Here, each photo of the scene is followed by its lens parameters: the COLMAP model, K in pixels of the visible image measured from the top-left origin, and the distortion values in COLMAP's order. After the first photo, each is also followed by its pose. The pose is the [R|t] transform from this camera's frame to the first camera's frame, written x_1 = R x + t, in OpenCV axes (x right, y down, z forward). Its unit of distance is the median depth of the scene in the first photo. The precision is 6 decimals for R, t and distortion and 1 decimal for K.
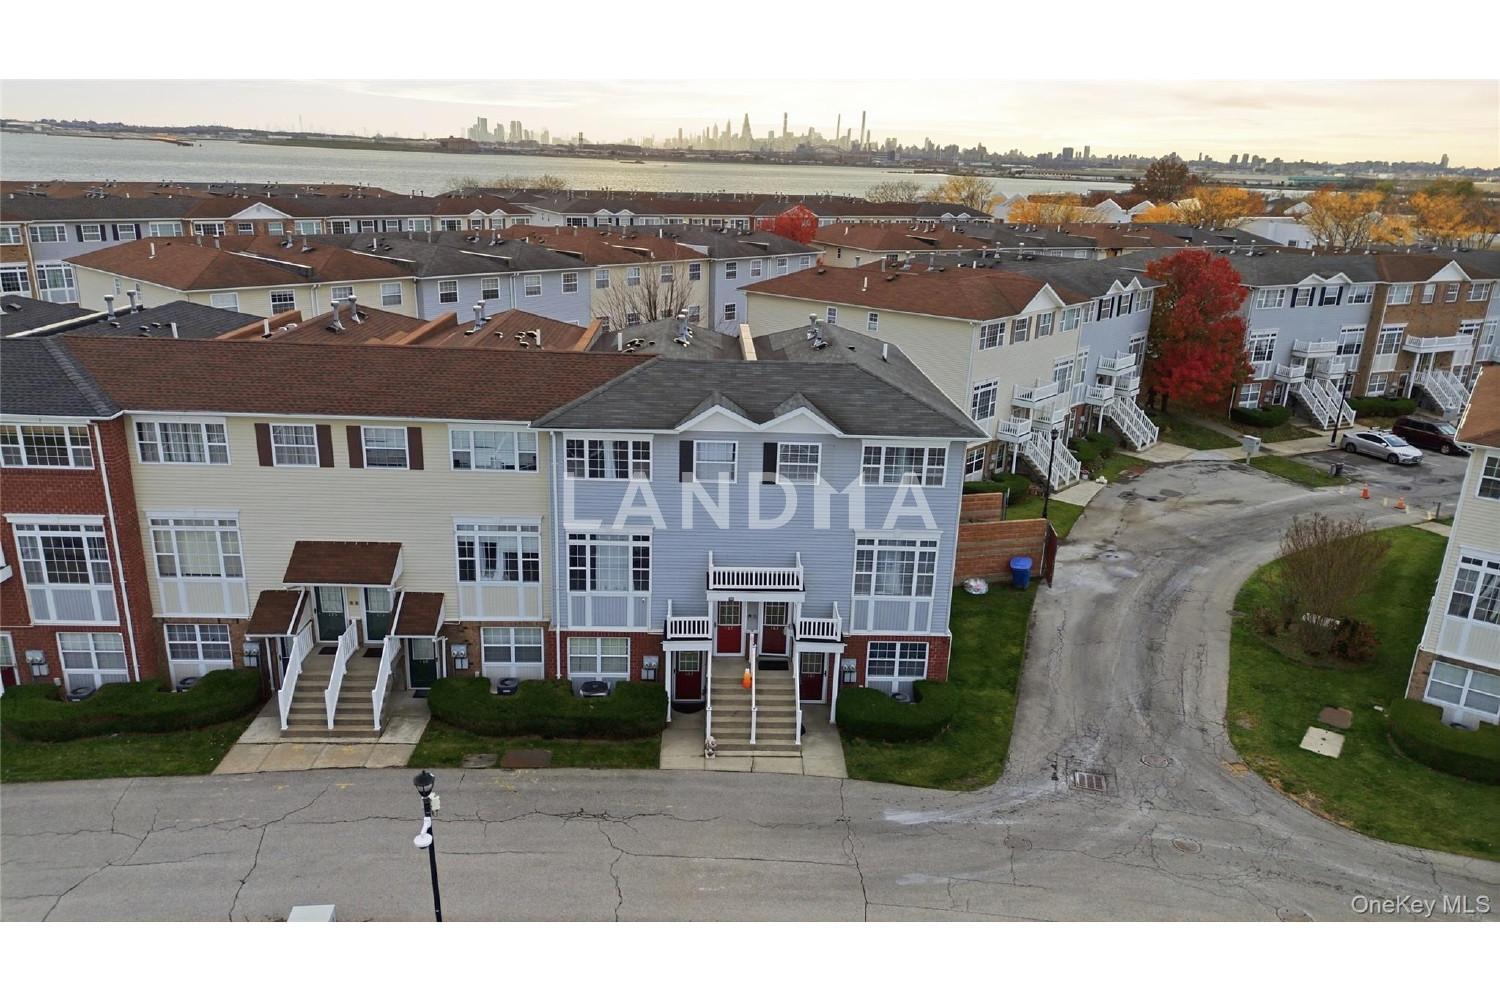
lens RADIAL K [[1053.3, 0, 750.5], [0, 1053.3, 503.4], [0, 0, 1]] dist [0.079312, -0.083418]
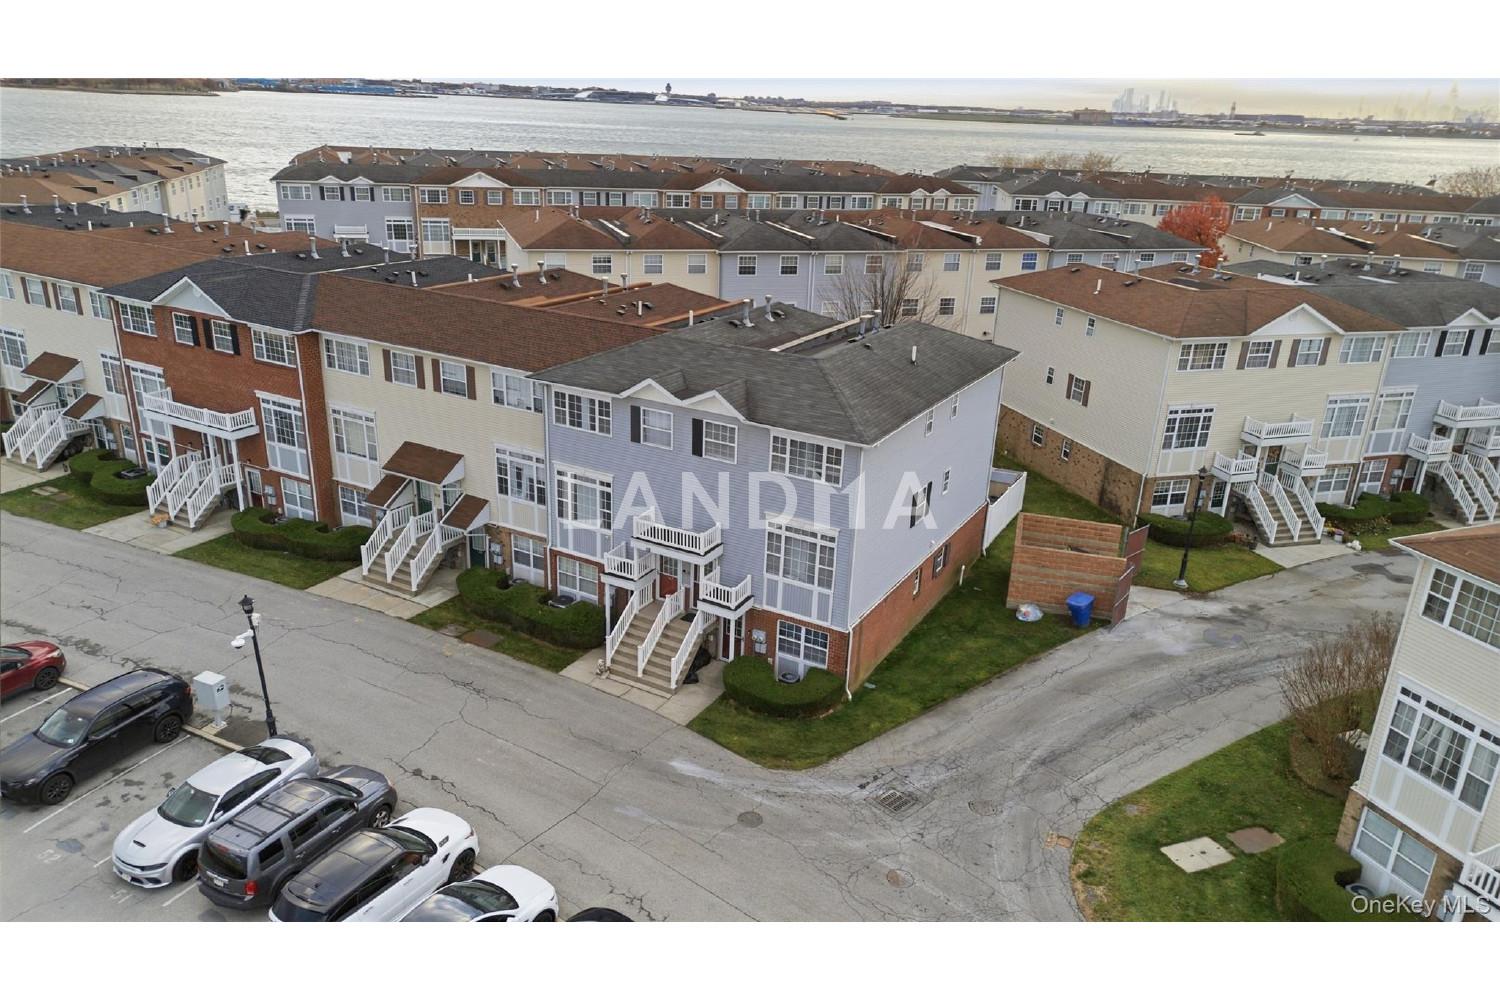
lens RADIAL K [[1053.3, 0, 749.7], [0, 1053.3, 504.8], [0, 0, 1]] dist [0.079312, -0.083418]
pose [[0.850718, 0.185617, -0.491758, 0.599576], [-0.173514, 0.982297, 0.070603, -0.053872], [0.496158, 0.025263, 0.867865, 0.060659]]
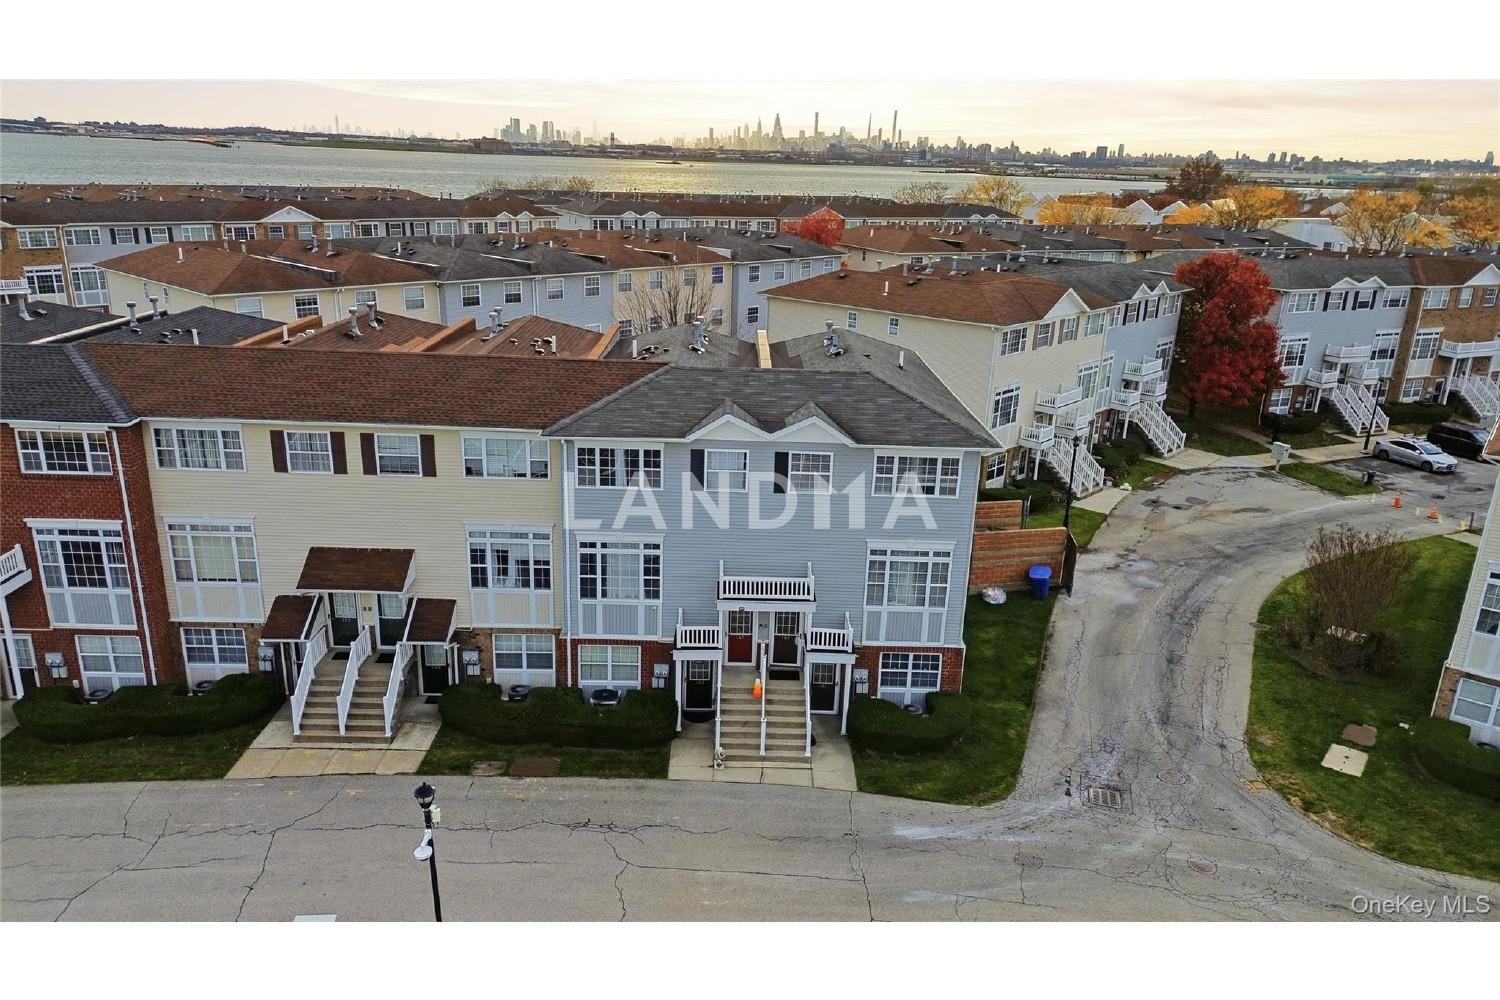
lens RADIAL K [[1053.3, 0, 750.4], [0, 1053.3, 503.3], [0, 0, 1]] dist [0.079312, -0.083418]
pose [[0.999616, 0.006432, -0.026964, 0.015489], [-0.006429, 0.999979, 0.000195, -0.008528], [0.026965, -0.000021, 0.999636, 0.005883]]
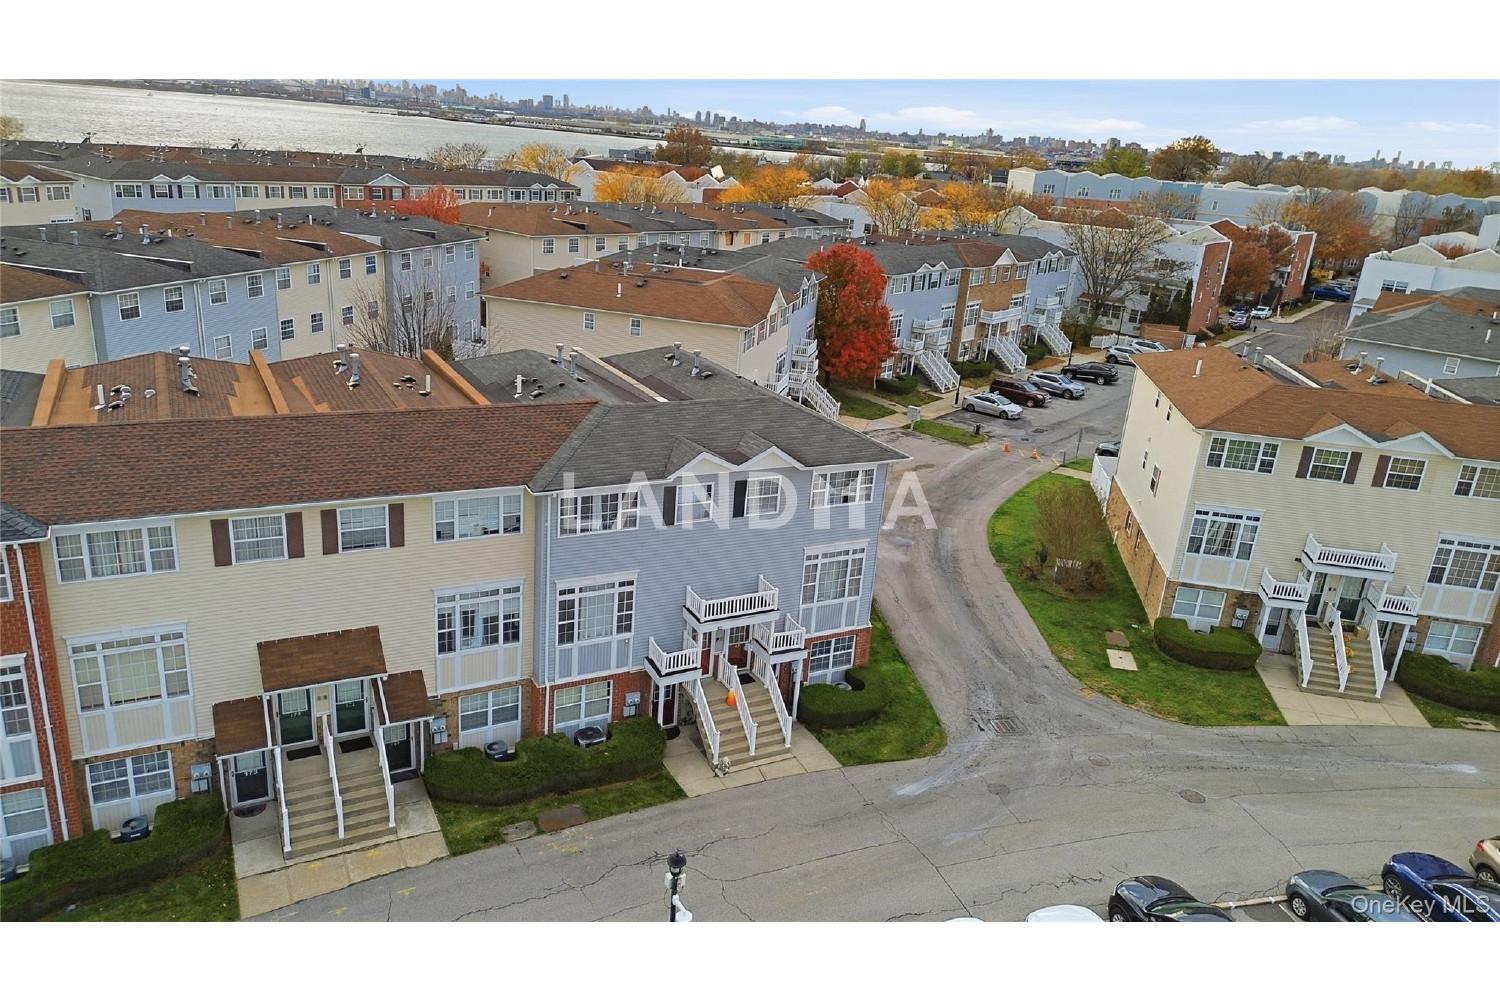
lens RADIAL K [[1053.3, 0, 752.7], [0, 1053.3, 504.2], [0, 0, 1]] dist [0.079312, -0.083418]
pose [[0.897626, -0.113689, 0.425844, -0.414082], [0.093596, 0.993293, 0.067893, -0.100660], [-0.430707, -0.021085, 0.902246, 0.013987]]
